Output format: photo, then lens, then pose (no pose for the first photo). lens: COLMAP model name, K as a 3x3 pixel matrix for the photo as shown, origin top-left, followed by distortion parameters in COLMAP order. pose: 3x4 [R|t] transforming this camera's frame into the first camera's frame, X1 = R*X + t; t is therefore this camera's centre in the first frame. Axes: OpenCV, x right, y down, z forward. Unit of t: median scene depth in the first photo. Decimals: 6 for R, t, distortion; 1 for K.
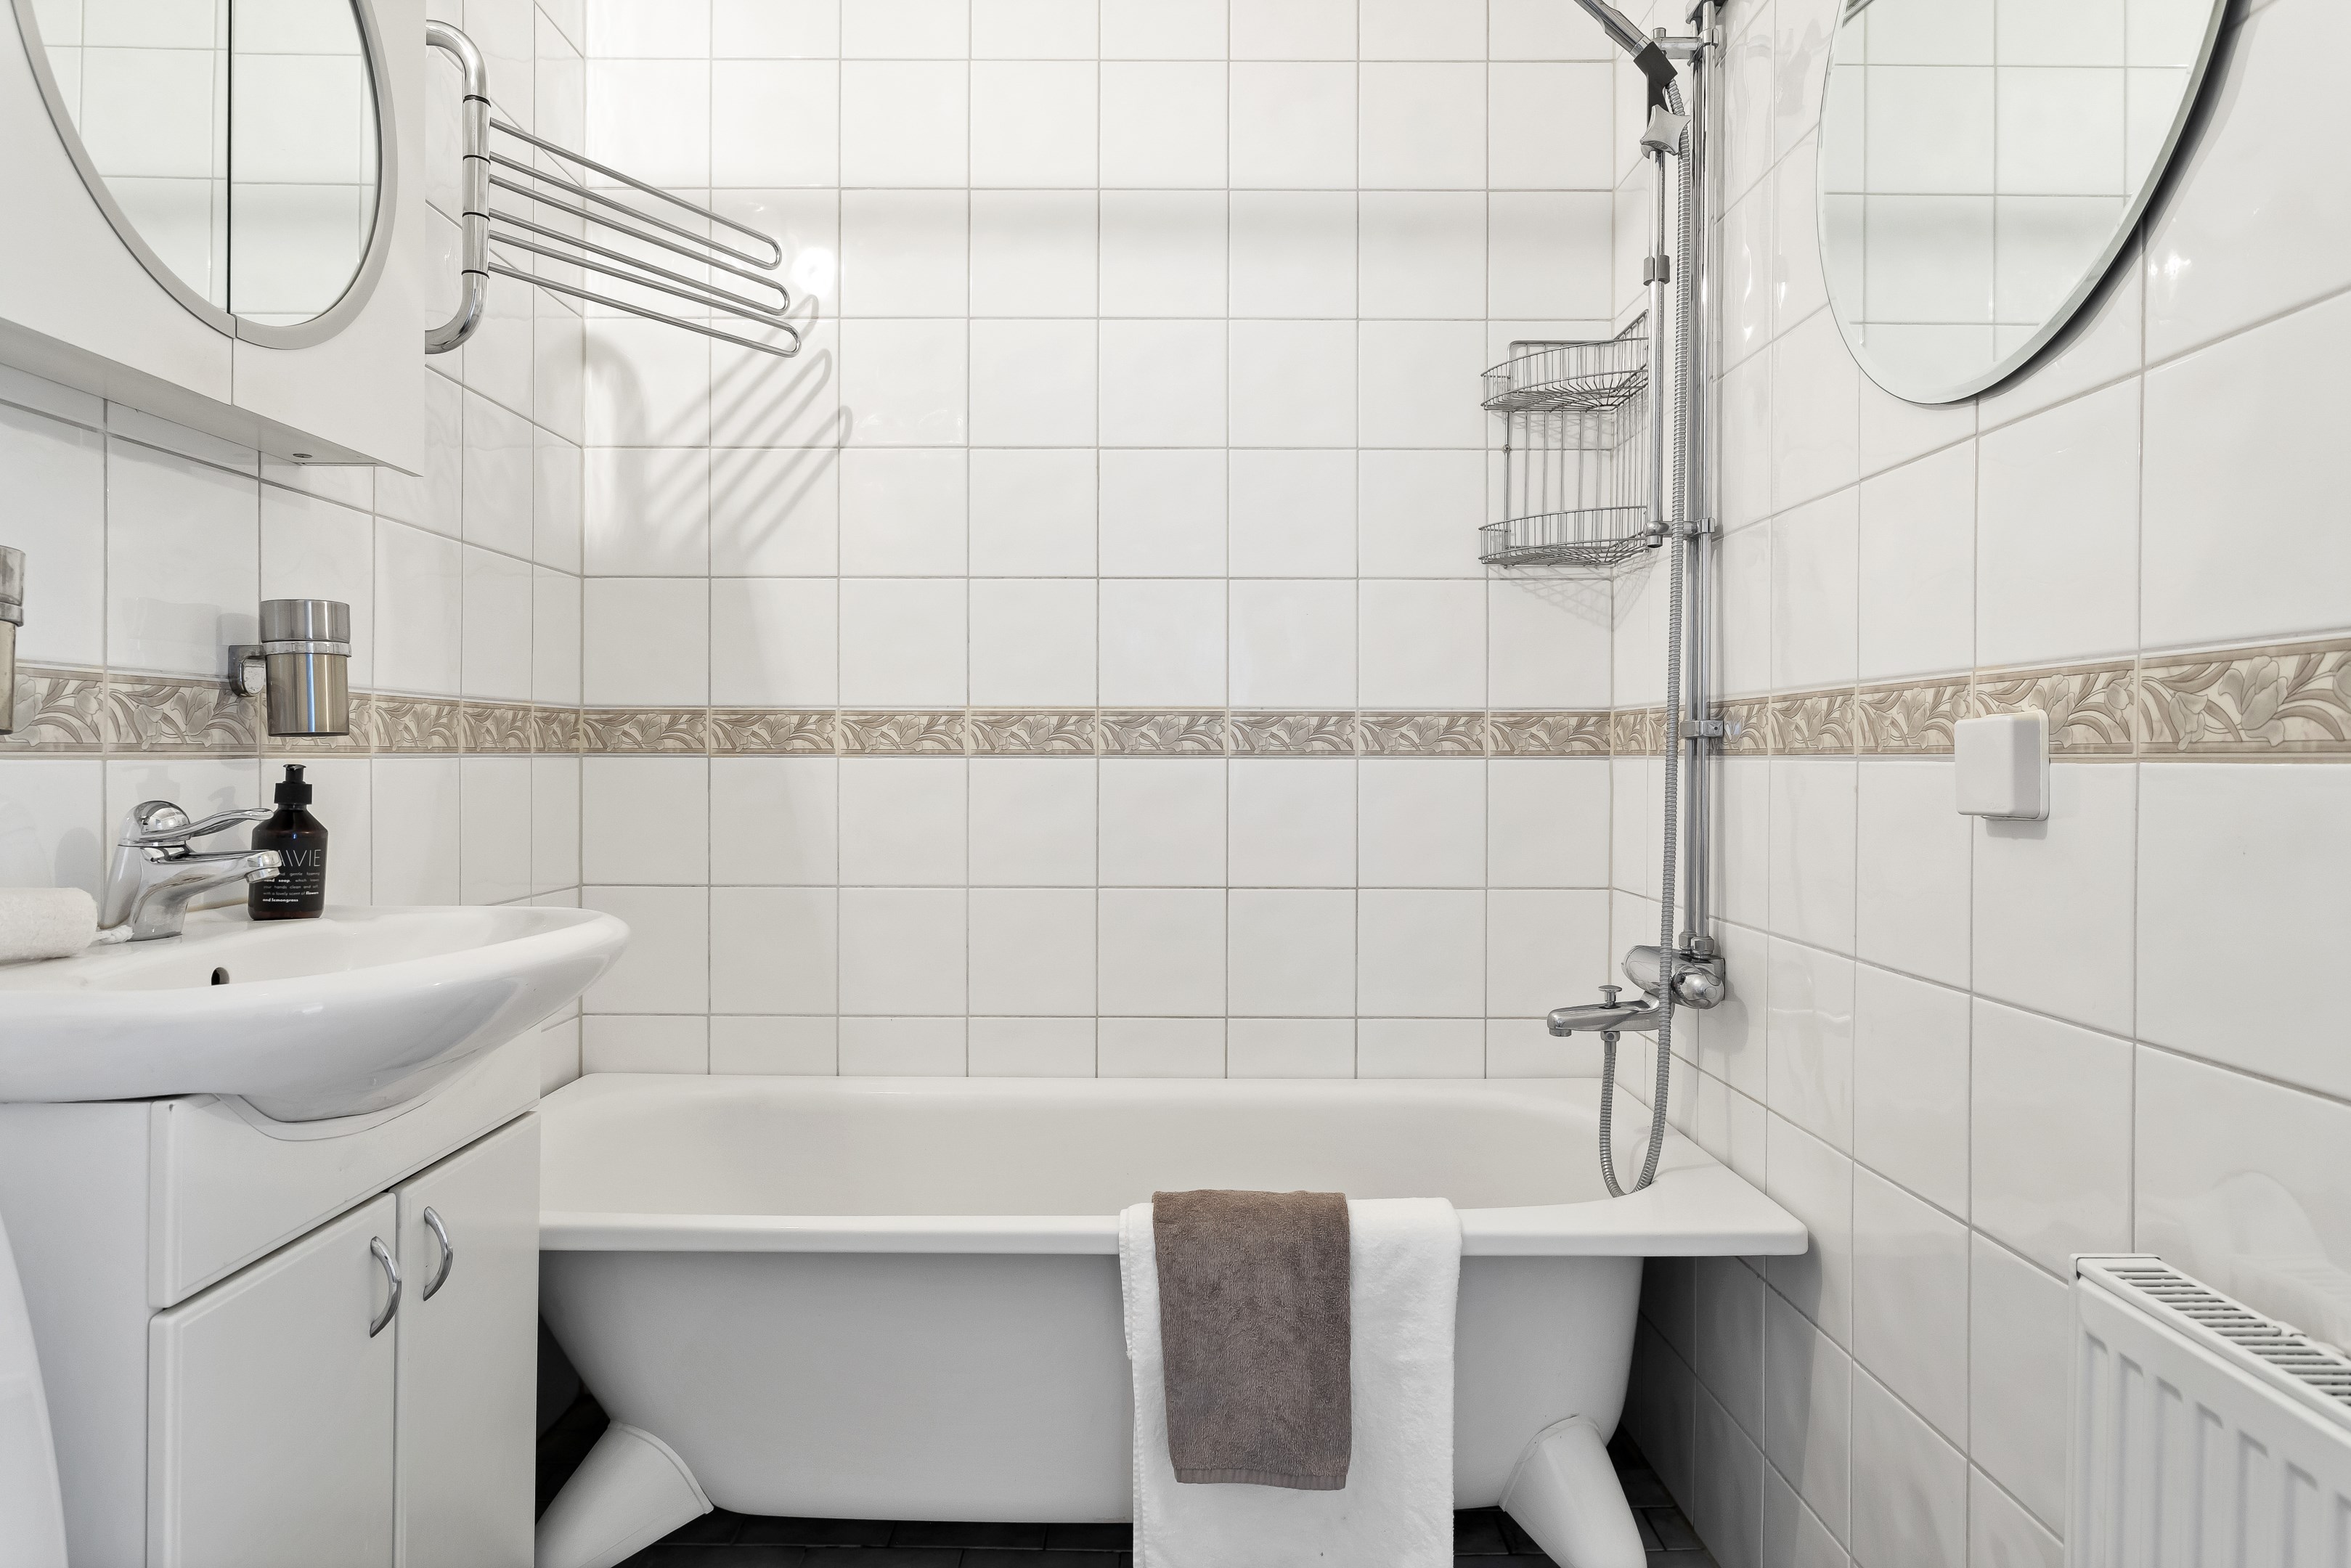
lens RADIAL K [[1382.9, 0, 1171.6], [0, 1382.9, 753.5], [0, 0, 1]] dist [-0.005232, 0.002037]
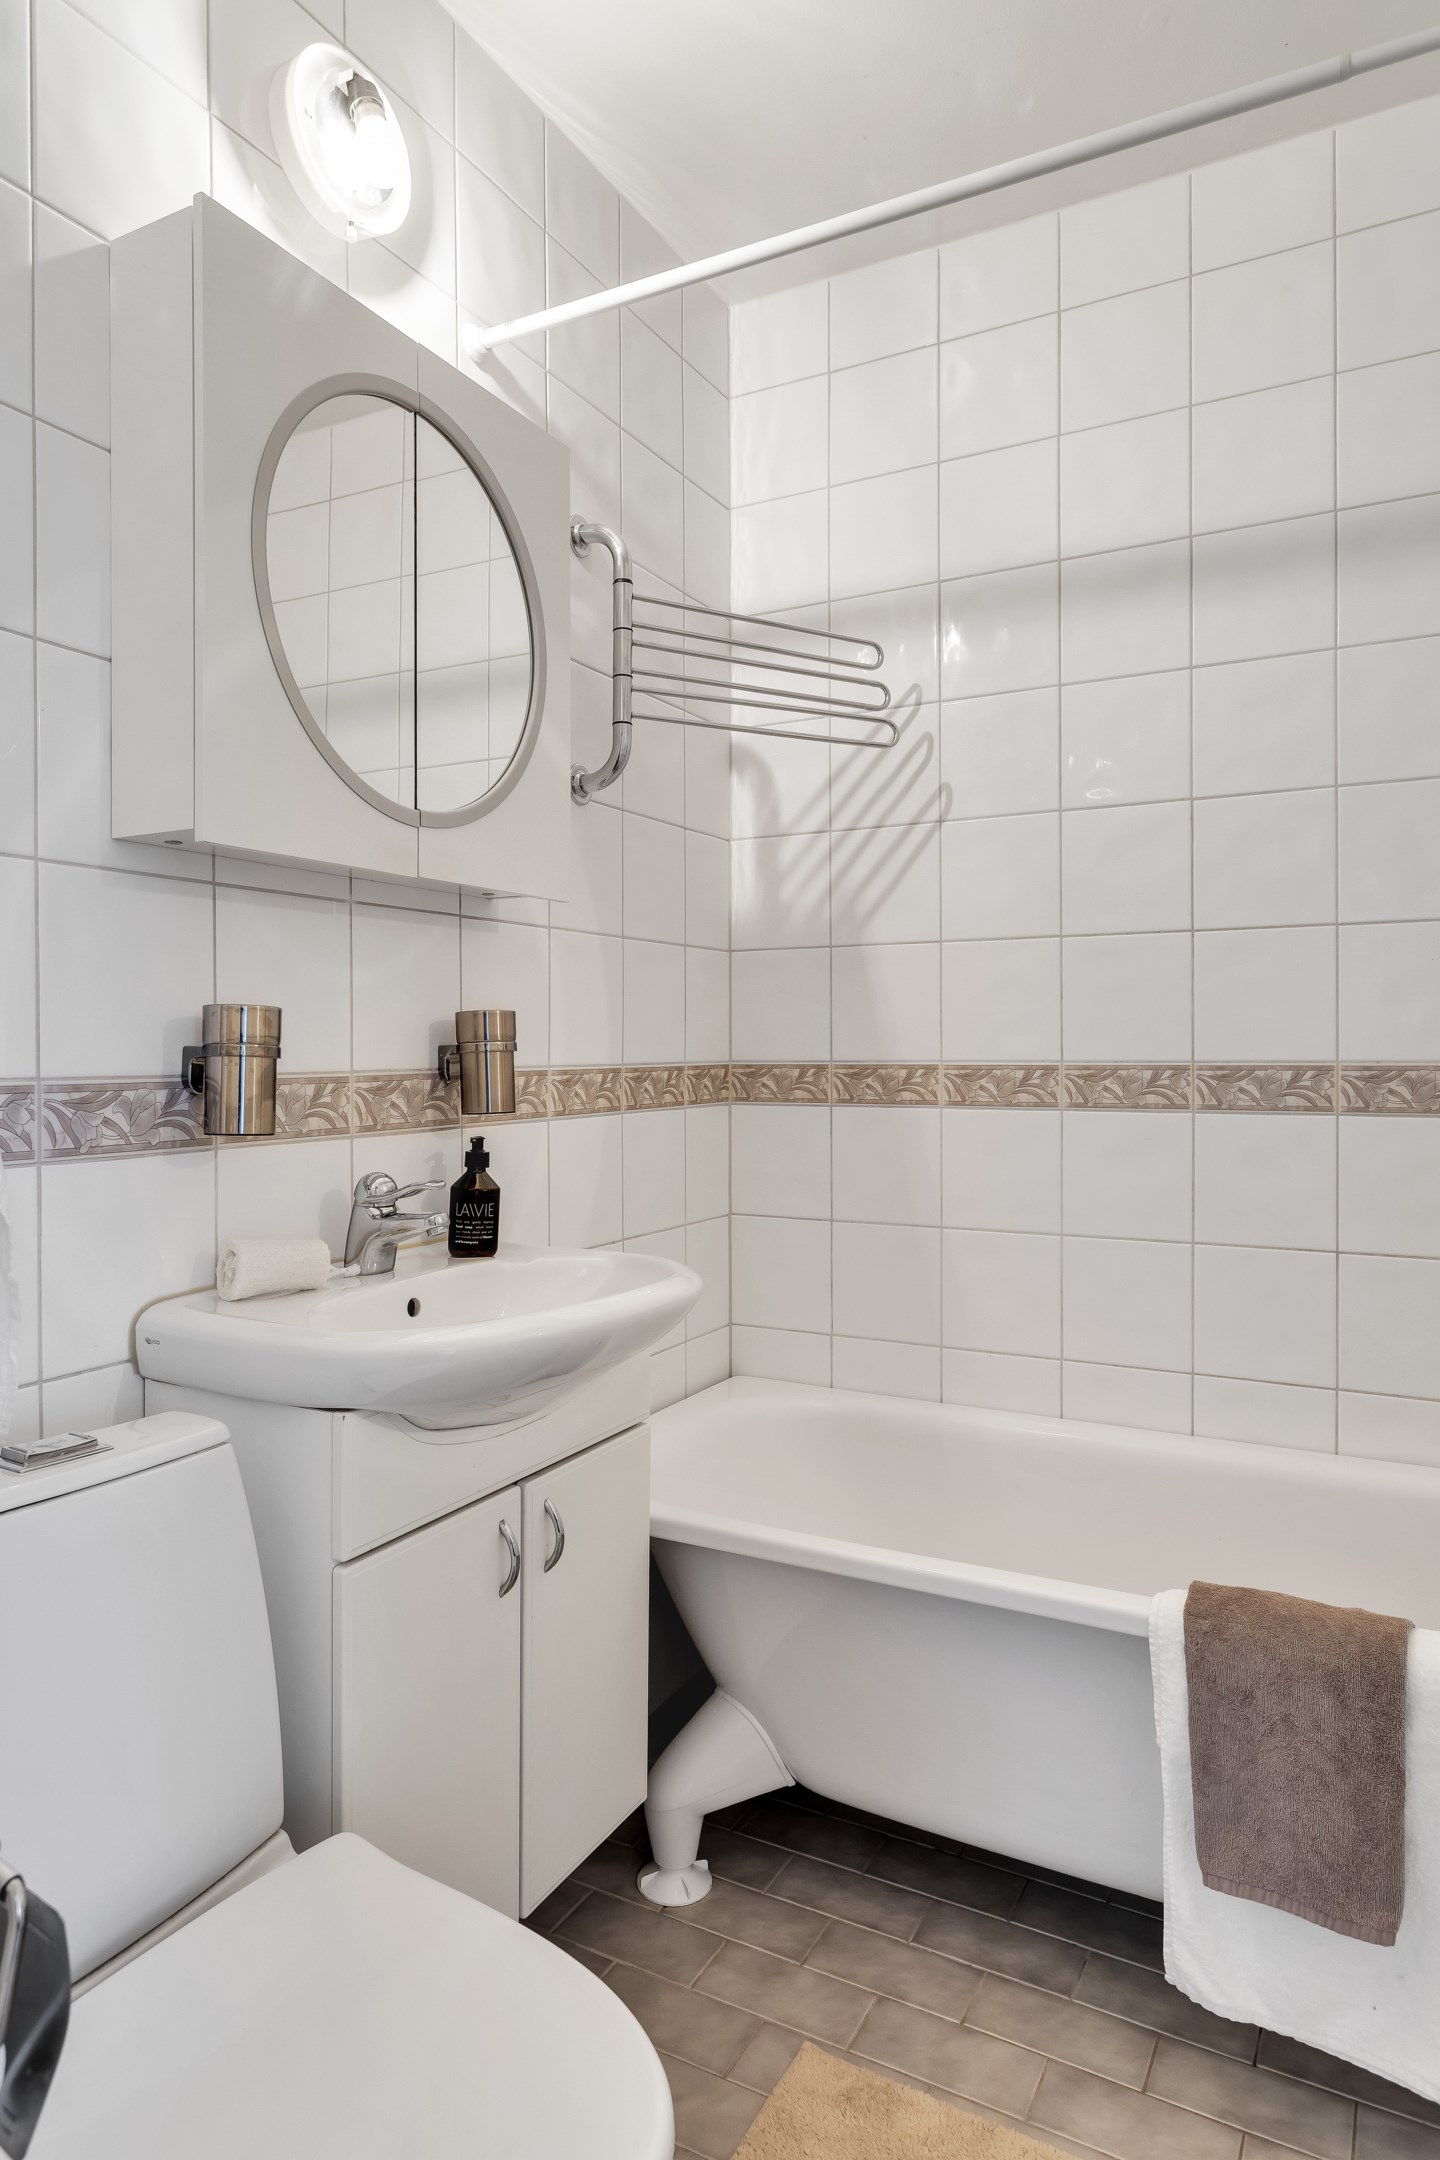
lens RADIAL K [[1315.2, 0, 705.9], [0, 1315.2, 1050.8], [0, 0, 1]] dist [-0.016660, 0.016144]
pose [[0.877839, -0.006516, -0.478912, 0.124768], [0.007287, 0.999973, -0.000248, -0.059807], [0.478901, -0.003272, 0.877863, 0.012016]]
